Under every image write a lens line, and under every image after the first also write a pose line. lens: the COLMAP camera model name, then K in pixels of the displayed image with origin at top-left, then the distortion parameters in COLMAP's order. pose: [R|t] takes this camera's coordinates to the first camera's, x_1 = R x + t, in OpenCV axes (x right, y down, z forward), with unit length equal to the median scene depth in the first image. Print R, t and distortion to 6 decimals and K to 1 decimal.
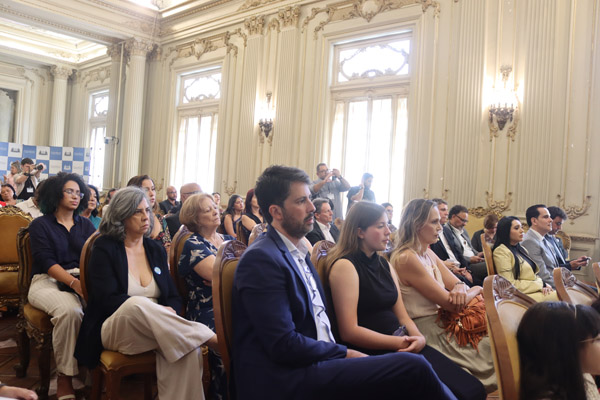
lens RADIAL K [[505.0, 0, 299.8], [0, 505.0, 203.2], [0, 0, 1]] dist [-0.143929, 0.123504]
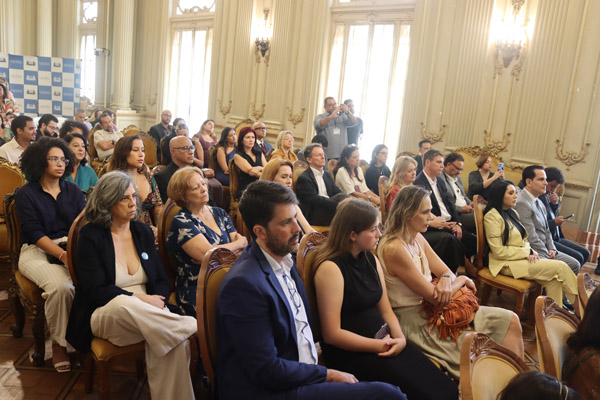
lens RADIAL K [[505.0, 0, 299.4], [0, 505.0, 204.5], [0, 0, 1]] dist [-0.143929, 0.123504]
pose [[0.999557, 0.028248, 0.009415, 0.007975], [-0.029523, 0.981307, 0.190172, -0.106471], [-0.003867, -0.190365, 0.981706, 0.023735]]
